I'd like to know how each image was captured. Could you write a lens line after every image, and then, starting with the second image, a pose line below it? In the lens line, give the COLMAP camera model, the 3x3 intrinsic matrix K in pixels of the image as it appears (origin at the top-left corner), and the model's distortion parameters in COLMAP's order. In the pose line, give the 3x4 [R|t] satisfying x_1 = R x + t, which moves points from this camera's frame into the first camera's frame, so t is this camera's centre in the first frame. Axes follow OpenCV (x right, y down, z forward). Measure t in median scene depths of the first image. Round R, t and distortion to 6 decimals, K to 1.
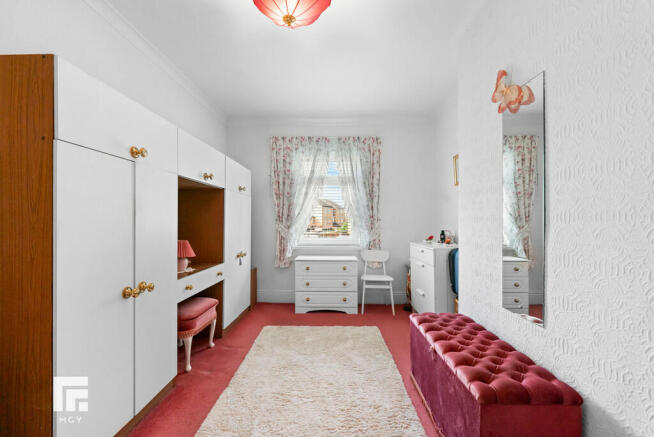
lens RADIAL K [[269.4, 0, 328.4], [0, 269.4, 221.6], [0, 0, 1]] dist [-0.001909, -0.000154]
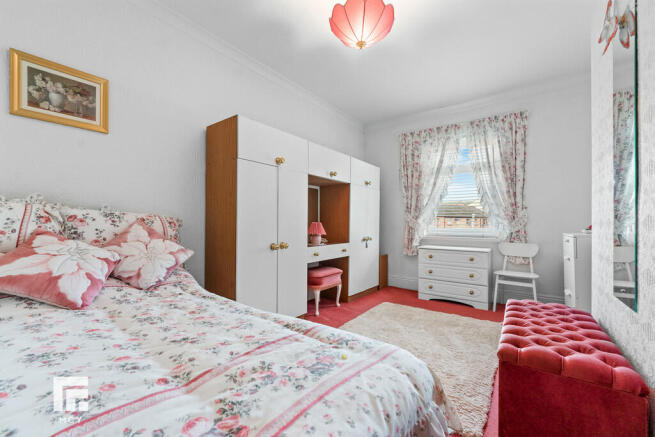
lens RADIAL K [[269.8, 0, 324.3], [0, 269.8, 220.3], [0, 0, 1]] dist [-0.001909, -0.000154]
pose [[0.814940, -0.005126, -0.579523, 0.186432], [-0.001549, 0.999938, -0.011024, 0.048688], [0.579544, 0.009882, 0.814881, -0.065955]]
